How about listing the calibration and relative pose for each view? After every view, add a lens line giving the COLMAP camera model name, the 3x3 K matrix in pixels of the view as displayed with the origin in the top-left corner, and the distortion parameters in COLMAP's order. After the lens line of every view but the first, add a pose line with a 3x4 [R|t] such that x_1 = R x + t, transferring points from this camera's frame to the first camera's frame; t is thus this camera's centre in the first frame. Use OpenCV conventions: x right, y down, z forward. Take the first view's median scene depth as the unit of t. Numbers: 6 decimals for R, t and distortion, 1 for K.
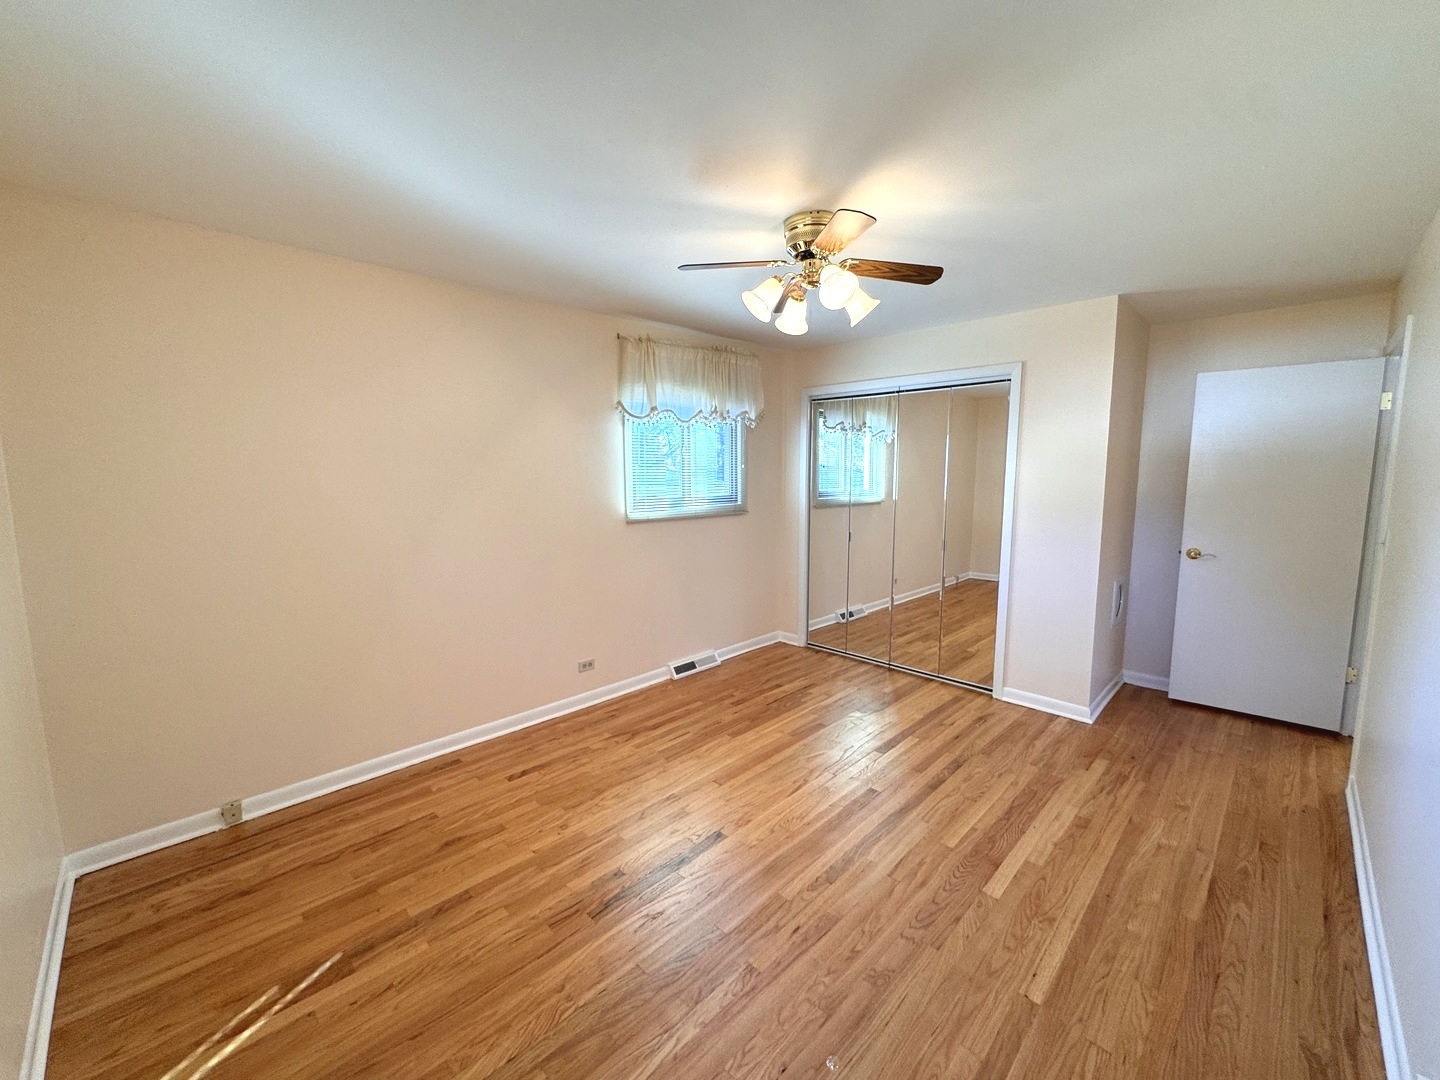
lens RADIAL K [[573.5, 0, 722.1], [0, 573.5, 541.2], [0, 0, 1]] dist [-0.005422, 0.000677]
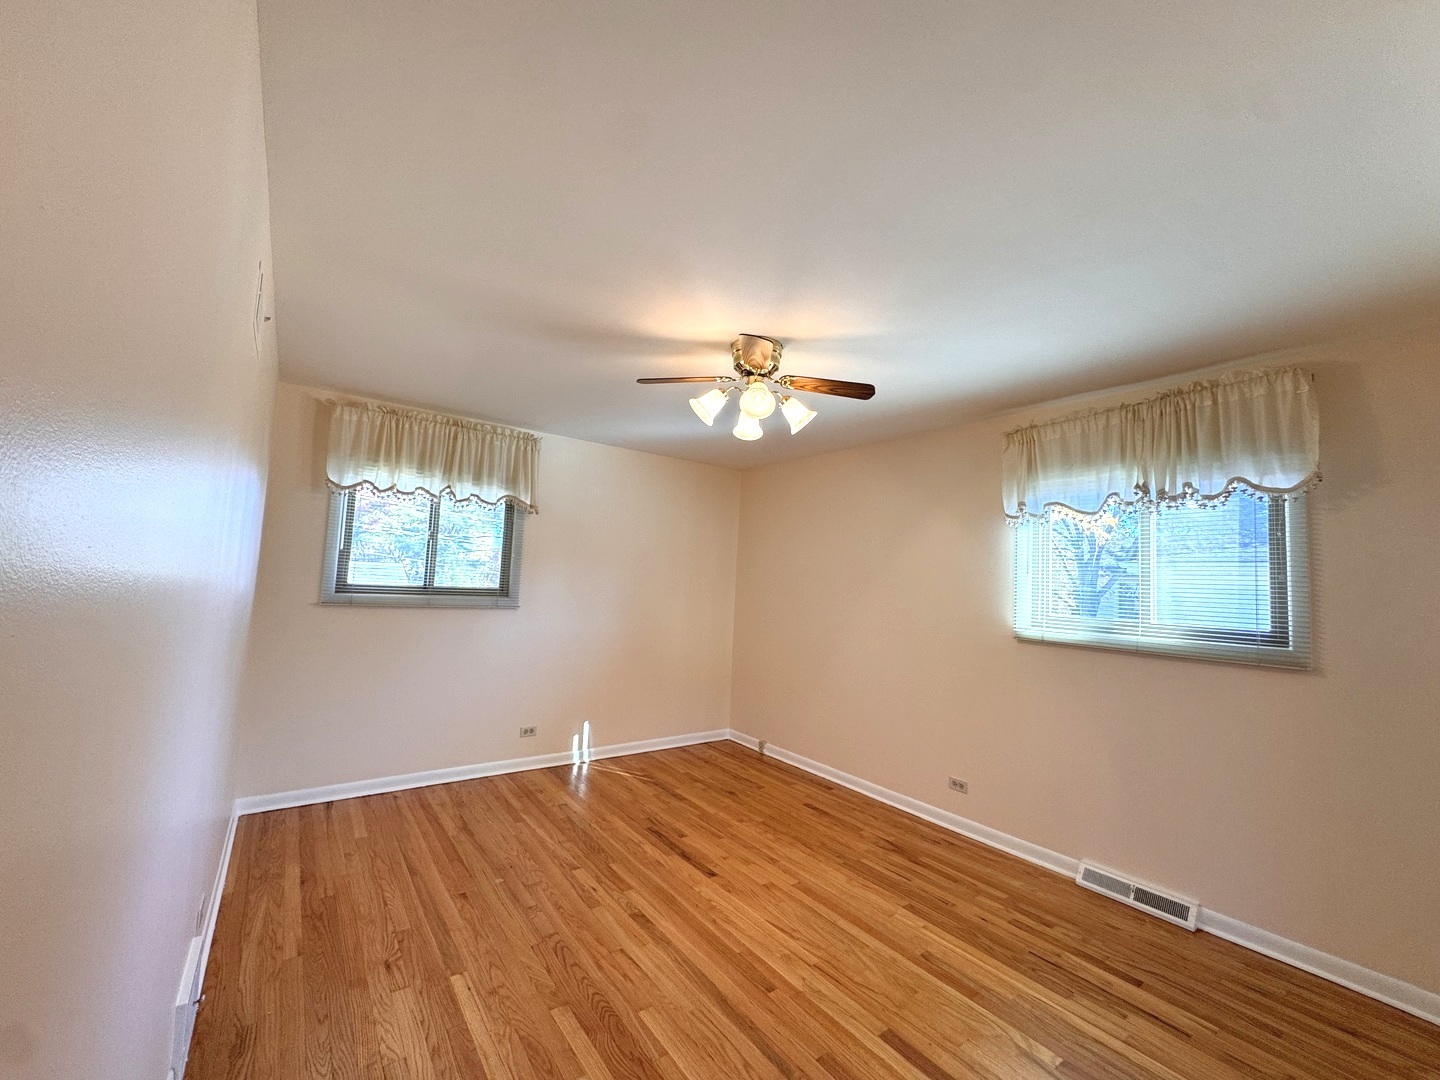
lens RADIAL K [[573.5, 0, 722.7], [0, 573.5, 536.7], [0, 0, 1]] dist [-0.005422, 0.000677]
pose [[-0.146454, -0.083395, -0.985696, 0.946960], [-0.166658, 0.984277, -0.058513, -0.076428], [0.975078, 0.155705, -0.158050, 0.872150]]
